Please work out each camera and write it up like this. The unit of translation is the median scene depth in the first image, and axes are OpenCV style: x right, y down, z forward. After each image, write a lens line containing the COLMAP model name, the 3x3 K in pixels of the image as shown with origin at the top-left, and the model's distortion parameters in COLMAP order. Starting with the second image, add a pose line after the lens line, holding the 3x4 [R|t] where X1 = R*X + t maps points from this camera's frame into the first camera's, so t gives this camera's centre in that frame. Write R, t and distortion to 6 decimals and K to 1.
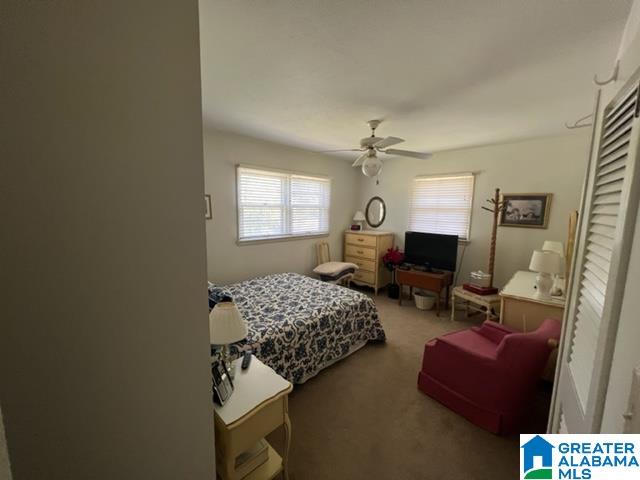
lens RADIAL K [[256.4, 0, 320.0], [0, 256.4, 240.8], [0, 0, 1]] dist [0.000156, 0.000184]
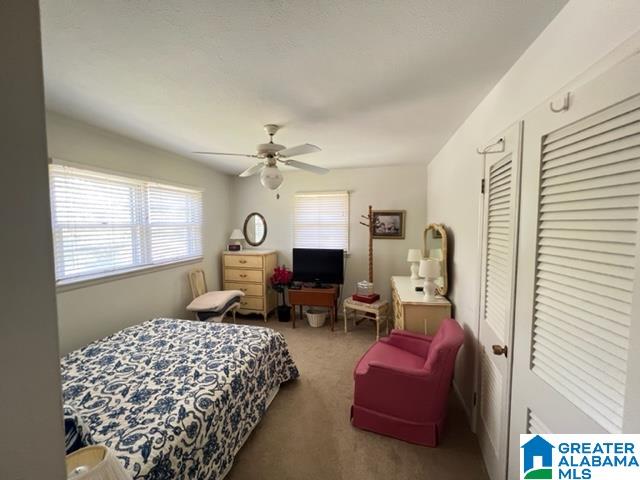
lens RADIAL K [[256.5, 0, 321.4], [0, 256.5, 240.5], [0, 0, 1]] dist [-0.001556, 0.000202]
pose [[0.851804, -0.053074, 0.521165, -0.095205], [0.085414, 0.995613, -0.038212, -0.028075], [-0.516850, 0.077064, 0.852600, 0.166566]]
